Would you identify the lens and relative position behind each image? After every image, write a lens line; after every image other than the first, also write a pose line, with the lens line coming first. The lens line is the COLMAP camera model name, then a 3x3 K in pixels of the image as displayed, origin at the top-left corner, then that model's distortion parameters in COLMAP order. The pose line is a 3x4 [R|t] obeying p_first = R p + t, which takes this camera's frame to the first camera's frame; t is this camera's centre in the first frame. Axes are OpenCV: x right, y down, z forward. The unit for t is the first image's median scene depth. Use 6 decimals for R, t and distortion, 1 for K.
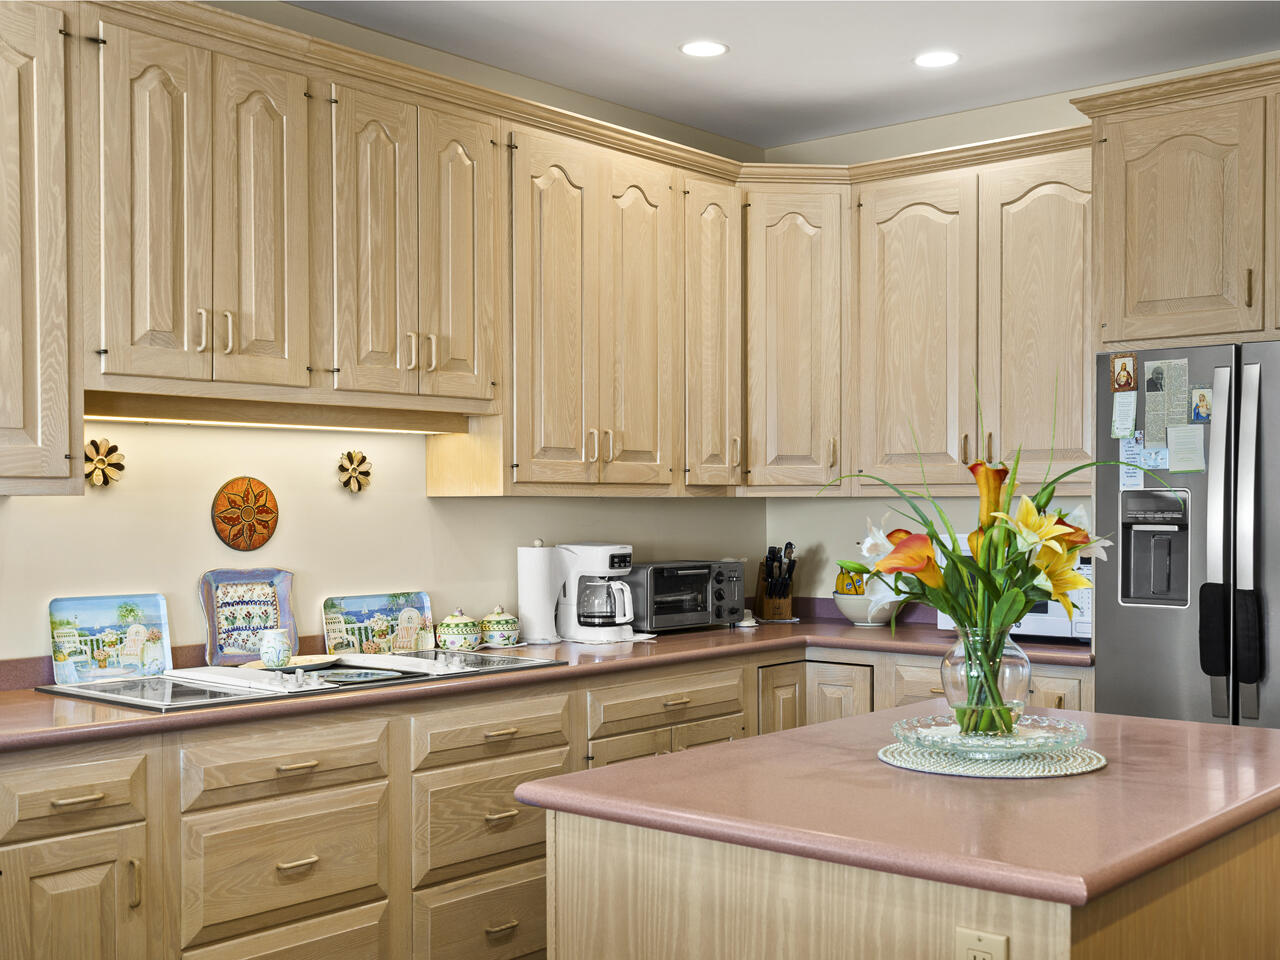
lens RADIAL K [[1439.9, 0, 690.9], [0, 1439.9, 531.1], [0, 0, 1]] dist [0.000855, 0.017468]
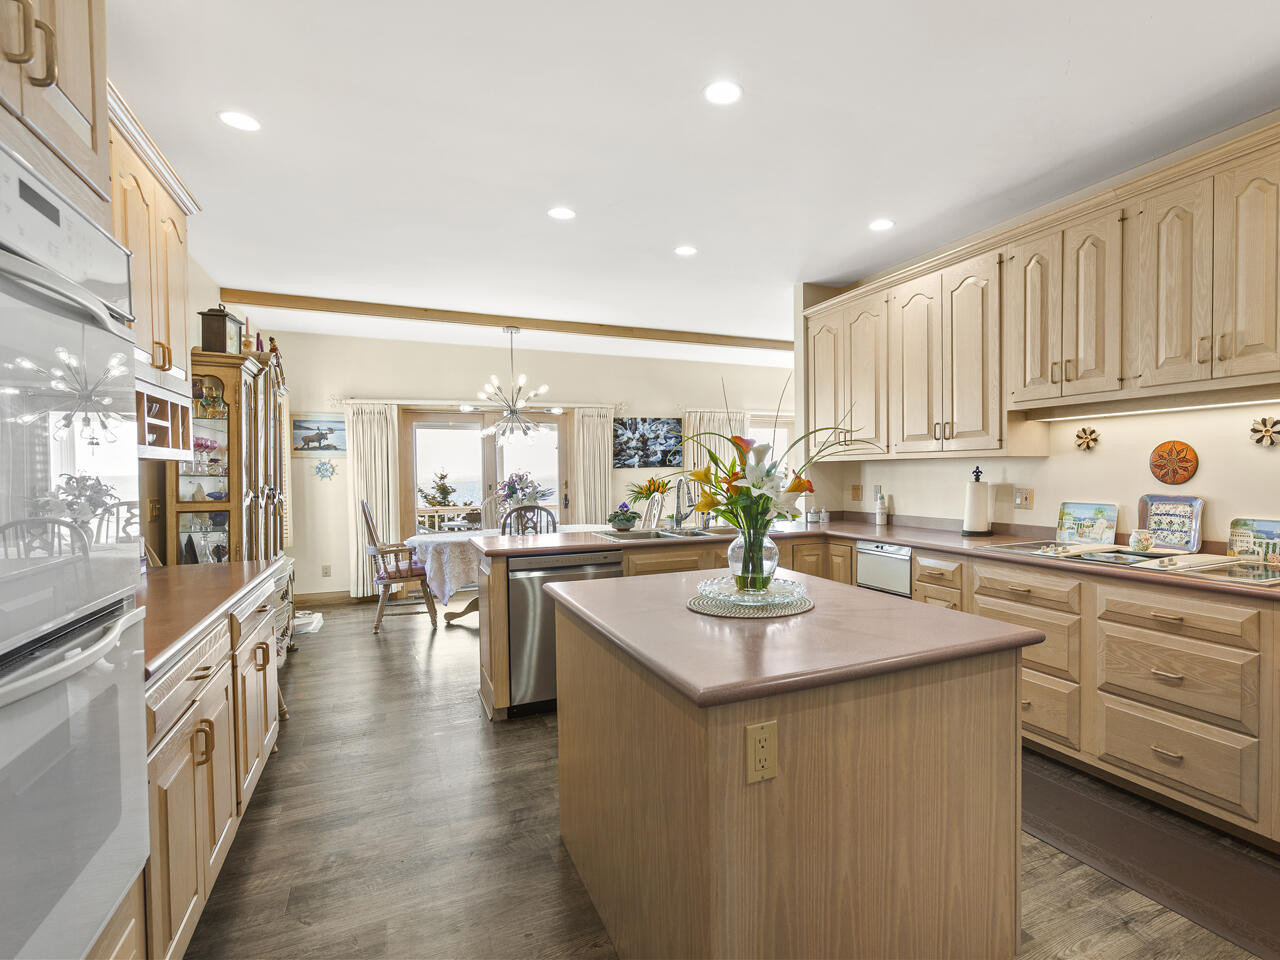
lens RADIAL K [[662.5, 0, 724.7], [0, 662.5, 487.5], [0, 0, 1]] dist [-0.000969, 0.000074]
pose [[-0.398328, 0.030772, -0.916727, 0.618149], [-0.004528, 0.999359, 0.035513, -0.008094], [0.917232, 0.018296, -0.397934, 0.830835]]
